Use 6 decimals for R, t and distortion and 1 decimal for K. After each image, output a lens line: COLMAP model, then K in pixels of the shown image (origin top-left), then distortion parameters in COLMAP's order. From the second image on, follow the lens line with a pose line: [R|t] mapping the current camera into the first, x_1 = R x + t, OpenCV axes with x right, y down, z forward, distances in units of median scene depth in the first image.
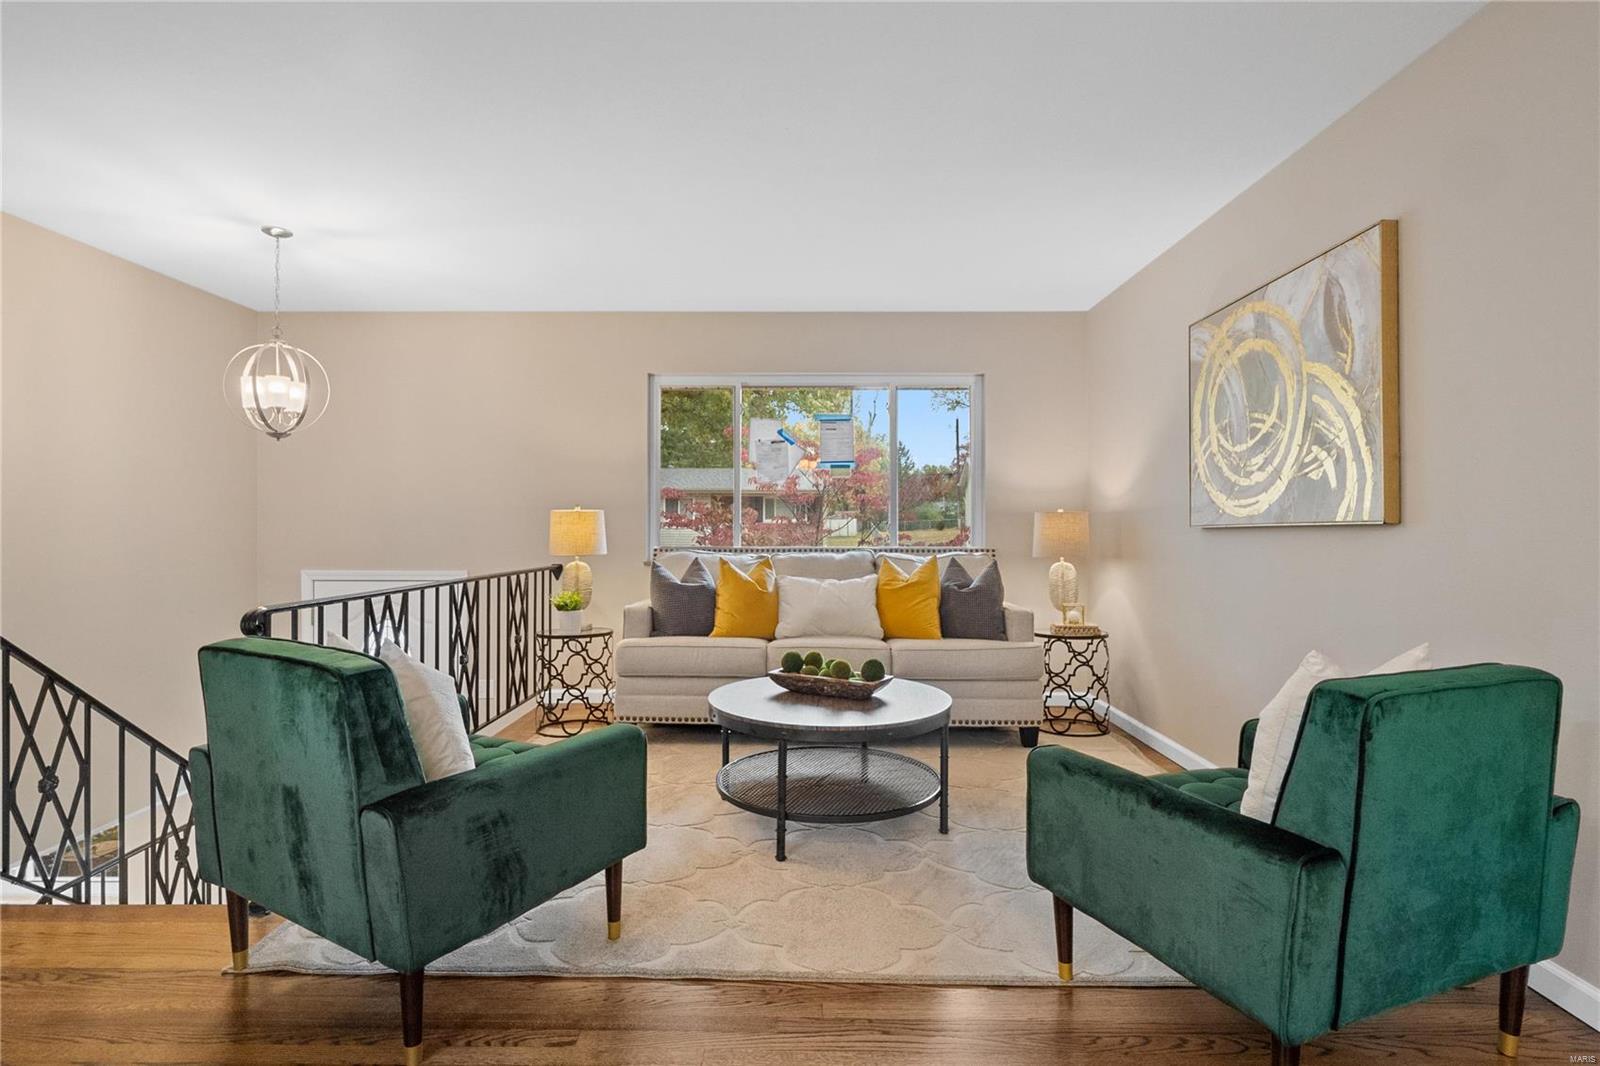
lens RADIAL K [[807.8, 0, 796.5], [0, 807.8, 524.6], [0, 0, 1]] dist [0.004026, -0.005360]
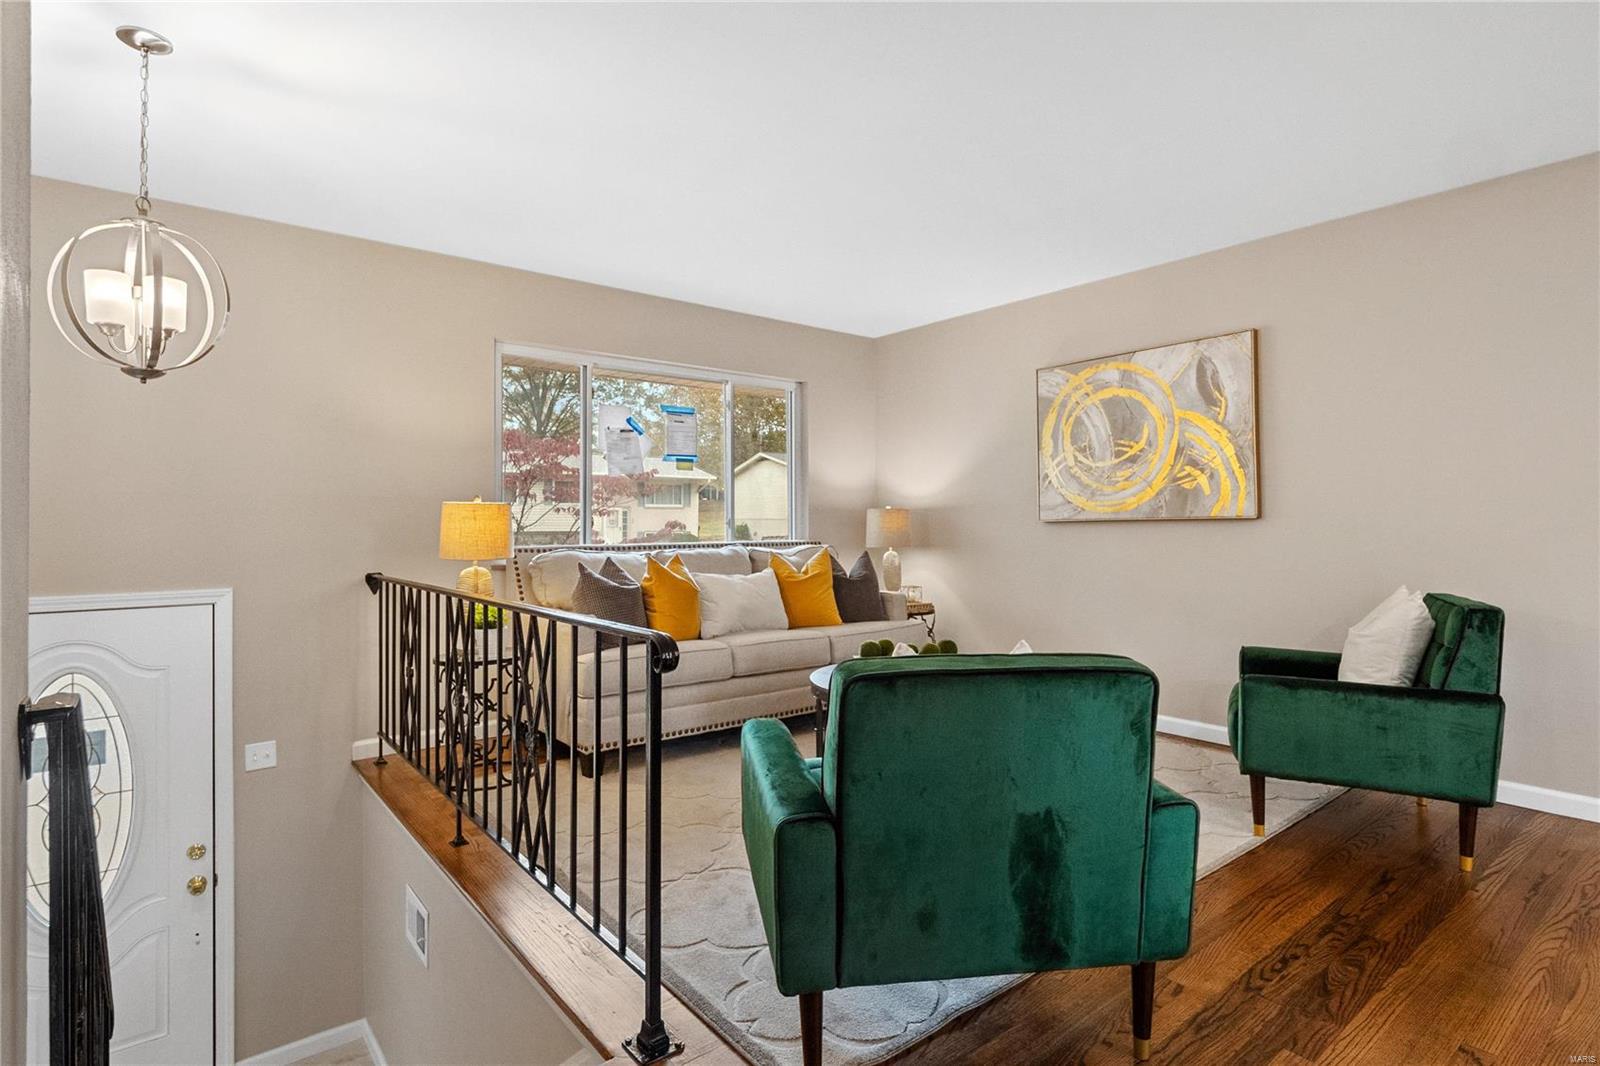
lens RADIAL K [[807.8, 0, 793.3], [0, 807.8, 520.6], [0, 0, 1]] dist [0.004026, -0.005360]
pose [[0.773602, -0.002908, 0.633665, -0.737115], [0.002395, 0.999996, 0.001666, -0.000663], [-0.633667, 0.000229, 0.773606, 0.252278]]
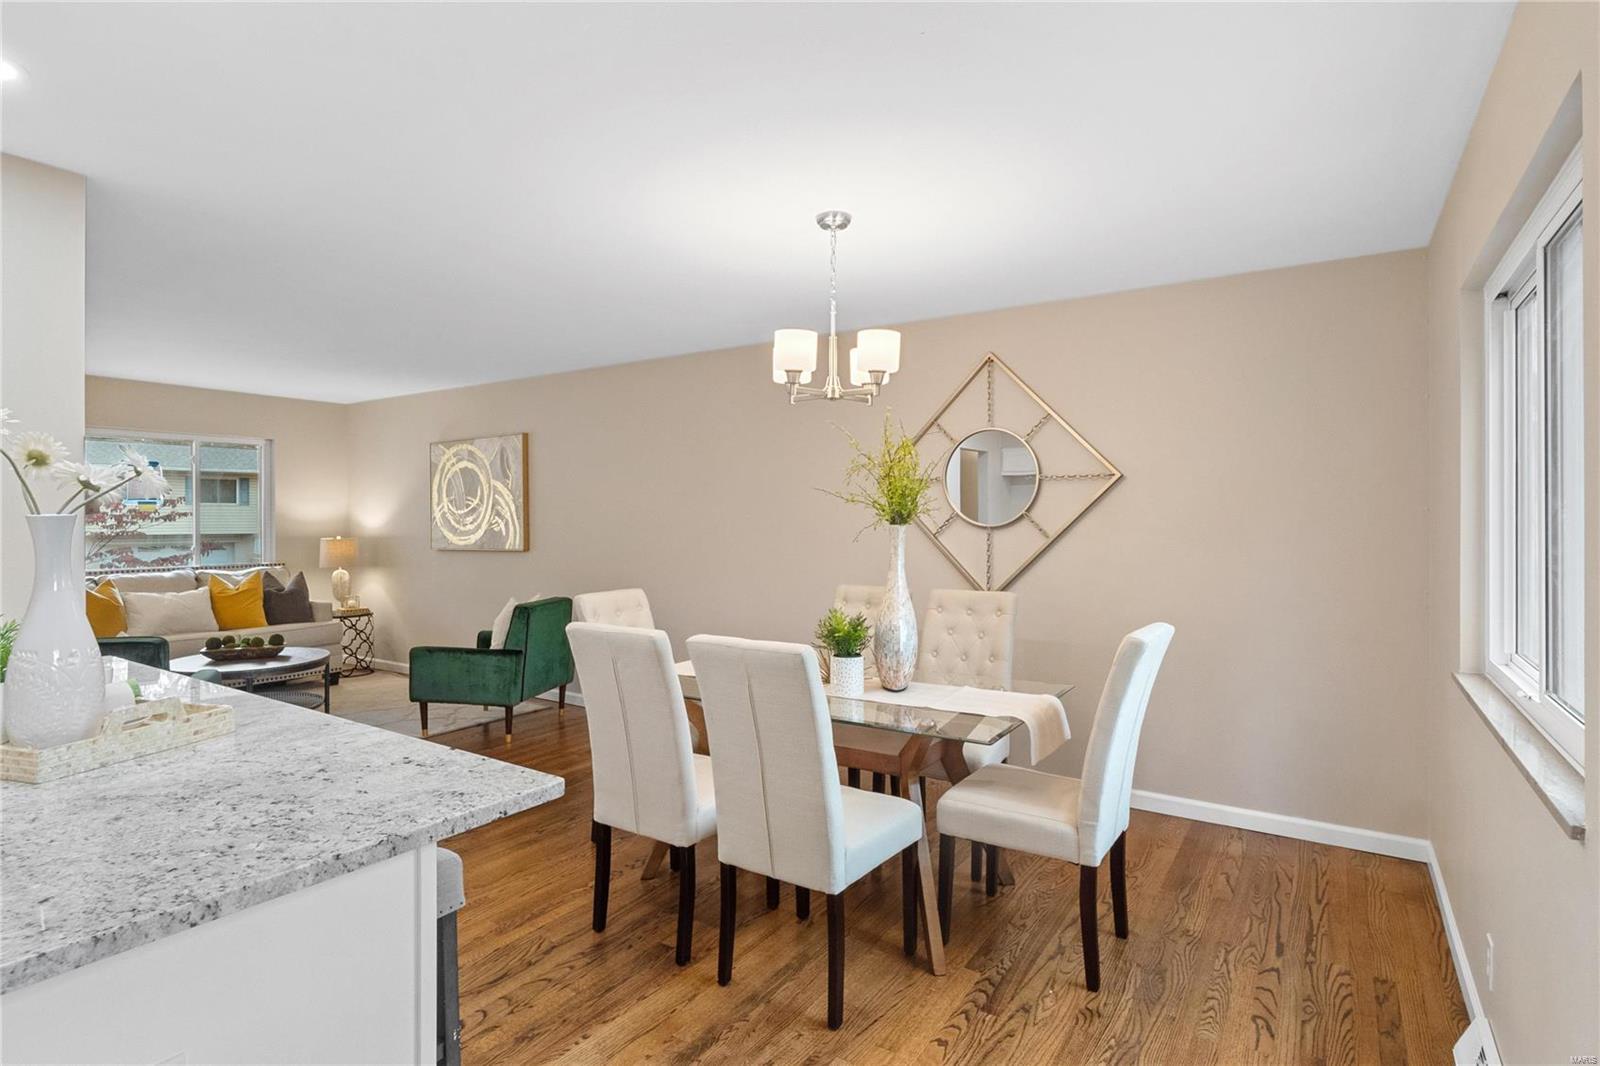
lens RADIAL K [[807.8, 0, 793.6], [0, 807.8, 519.8], [0, 0, 1]] dist [0.004026, -0.005360]
pose [[0.542837, -0.003227, 0.839832, -0.719088], [-0.000829, 0.999990, 0.004379, -0.082622], [-0.839838, -0.003073, 0.542829, -0.833470]]
